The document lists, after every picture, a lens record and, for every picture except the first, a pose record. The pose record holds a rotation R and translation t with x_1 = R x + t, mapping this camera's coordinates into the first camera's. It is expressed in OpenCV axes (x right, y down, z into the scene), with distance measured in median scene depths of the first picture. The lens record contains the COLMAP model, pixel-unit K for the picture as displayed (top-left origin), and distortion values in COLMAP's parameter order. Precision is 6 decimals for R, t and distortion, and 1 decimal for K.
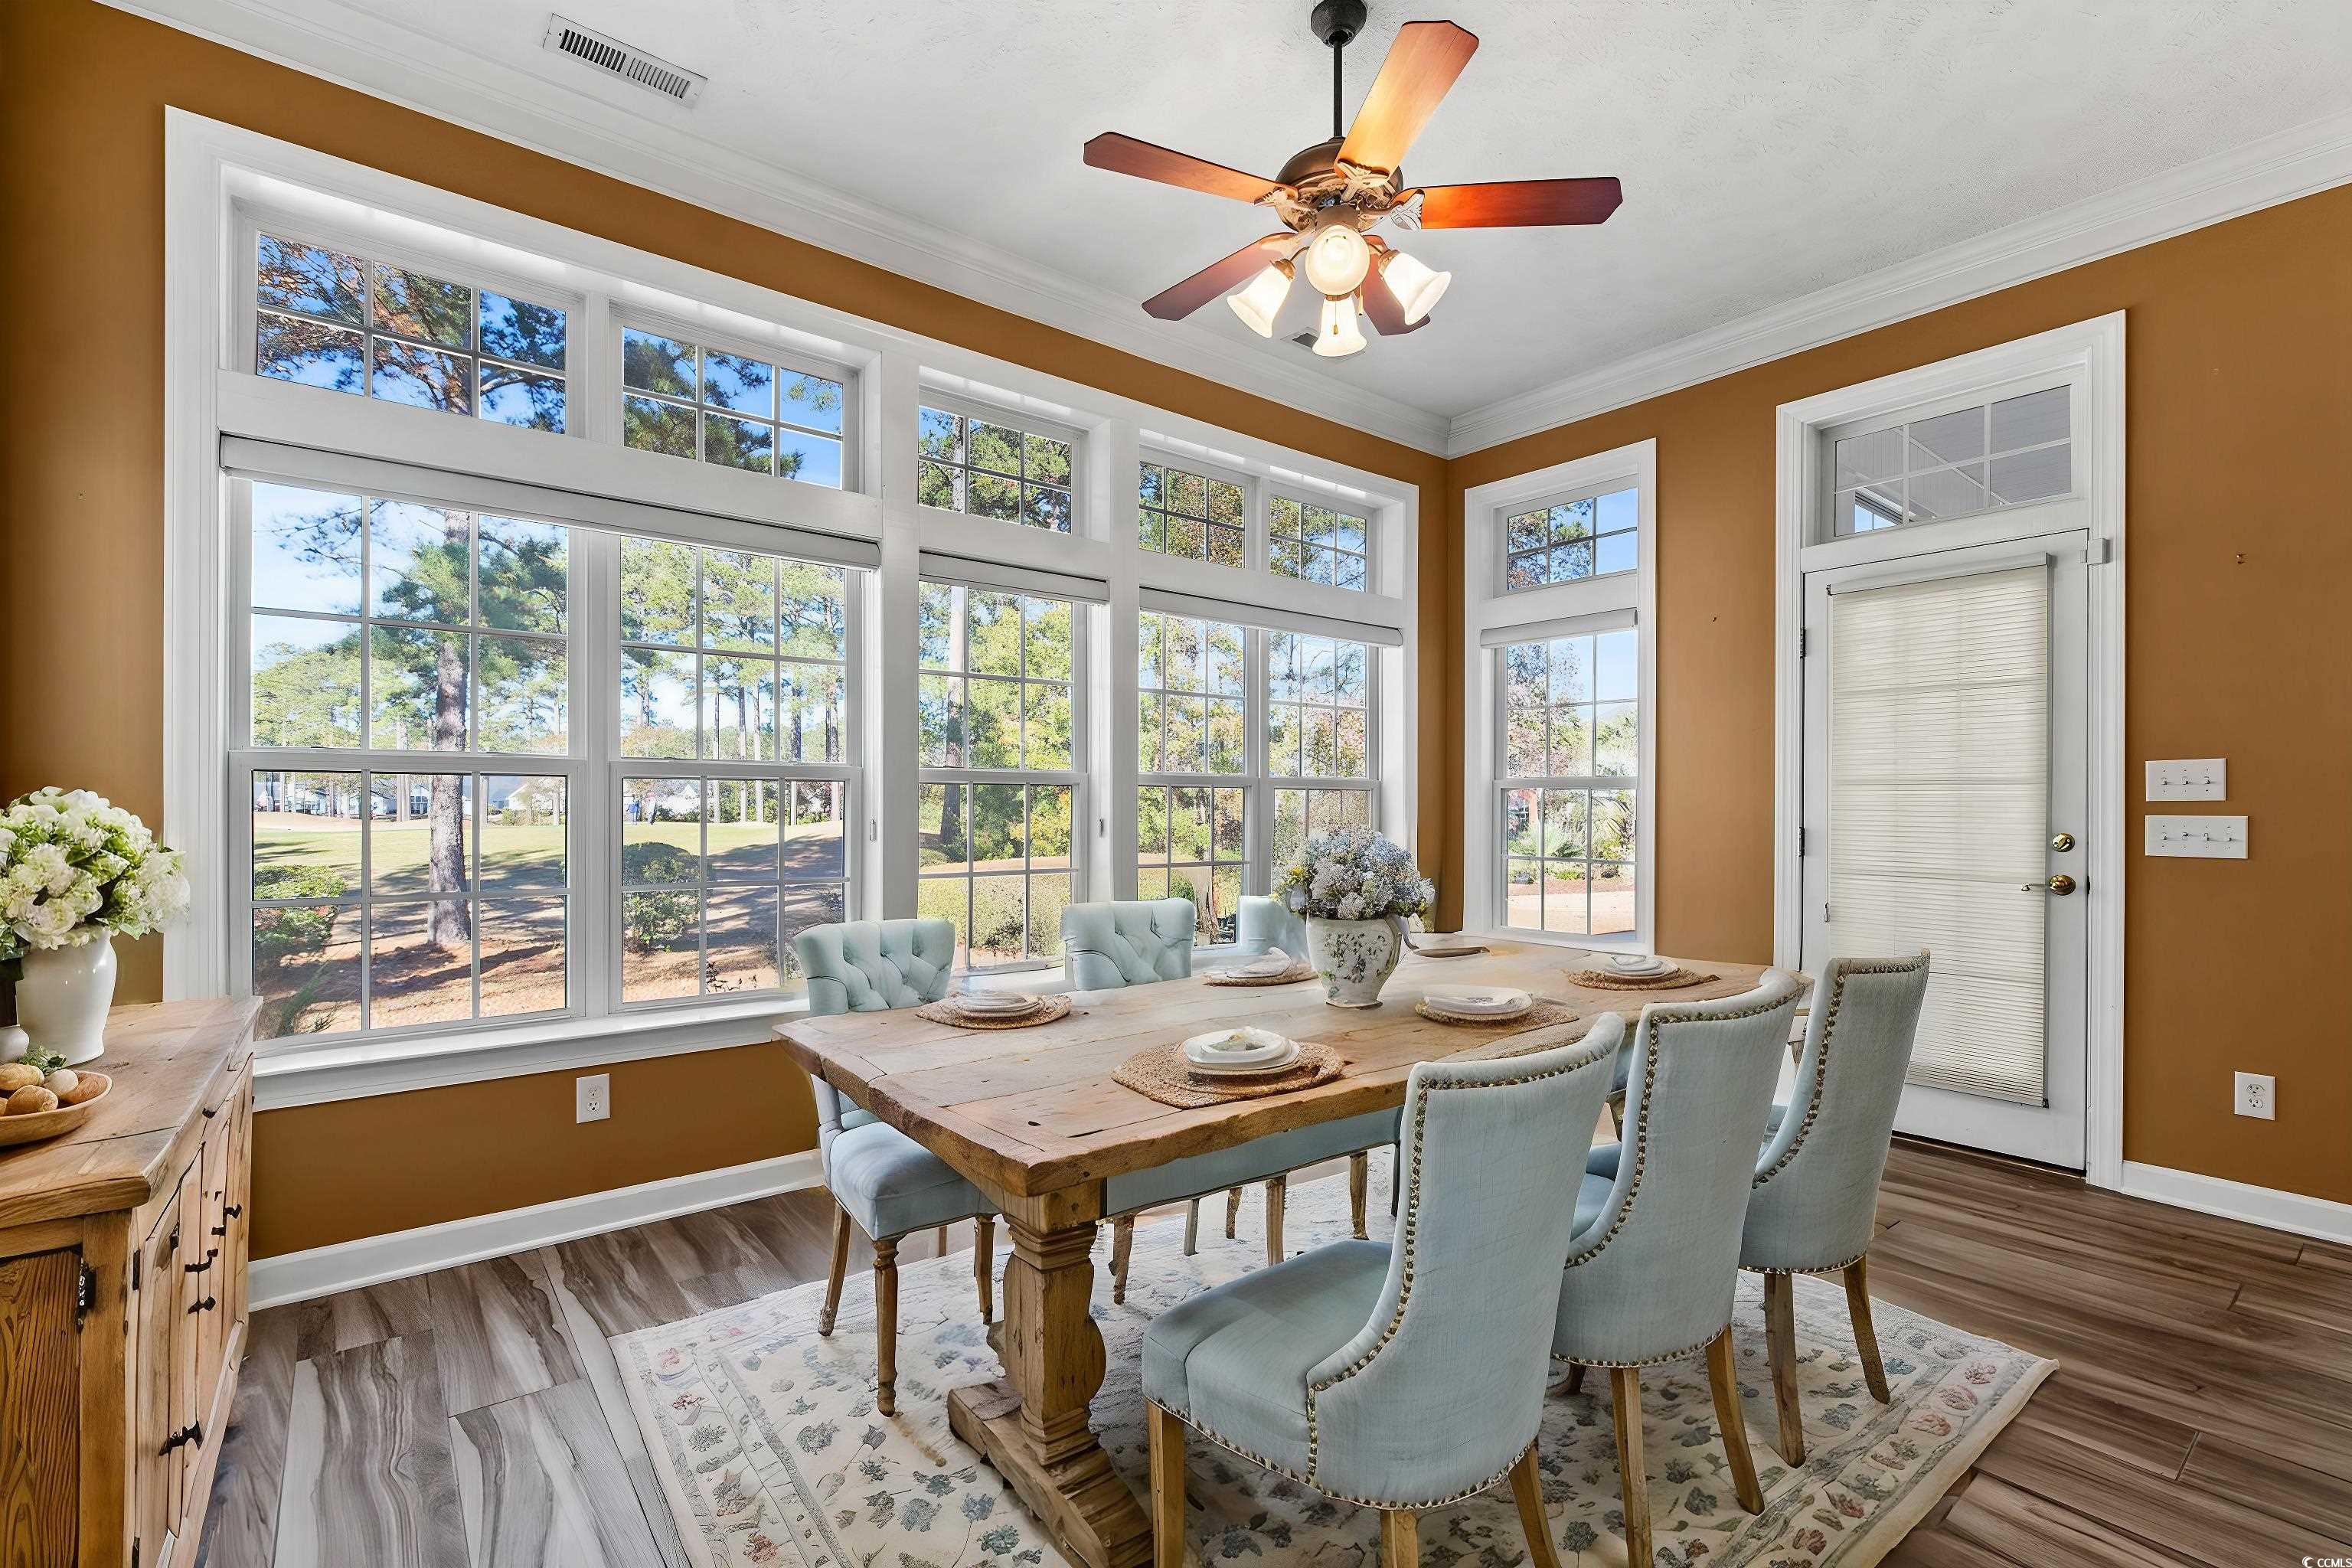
lens RADIAL K [[1053.3, 0, 1176.7], [0, 1053.3, 794.7], [0, 0, 1]] dist [-0.020573, -0.000427]
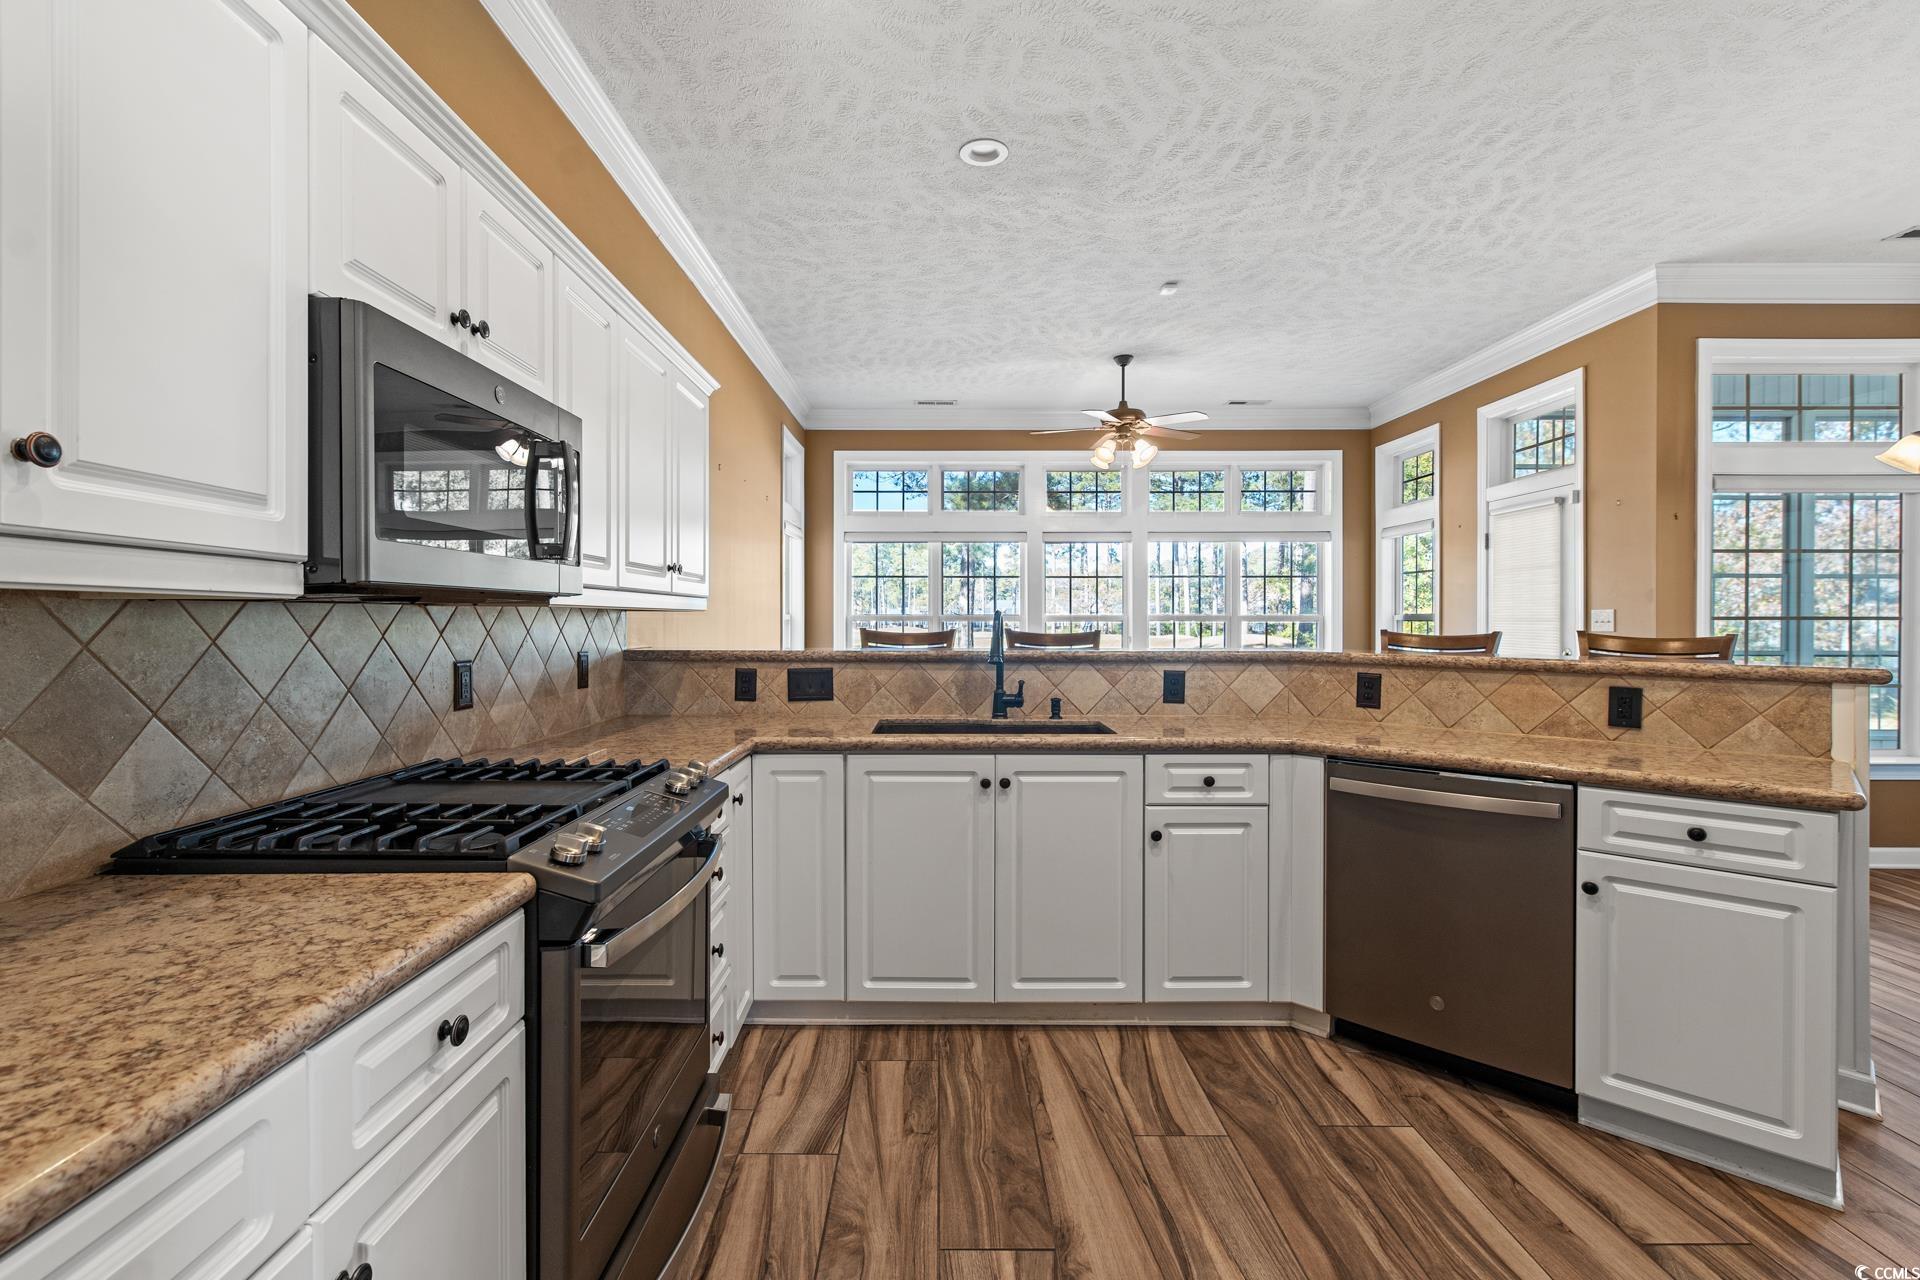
lens RADIAL K [[858.6, 0, 955.5], [0, 858.6, 624.1], [0, 0, 1]] dist [0.000236, 0.000163]
pose [[0.794566, 0.006957, -0.607138, 0.762151], [0.001112, 0.999916, 0.012914, -0.021445], [0.607177, -0.010936, 0.794491, -0.727196]]
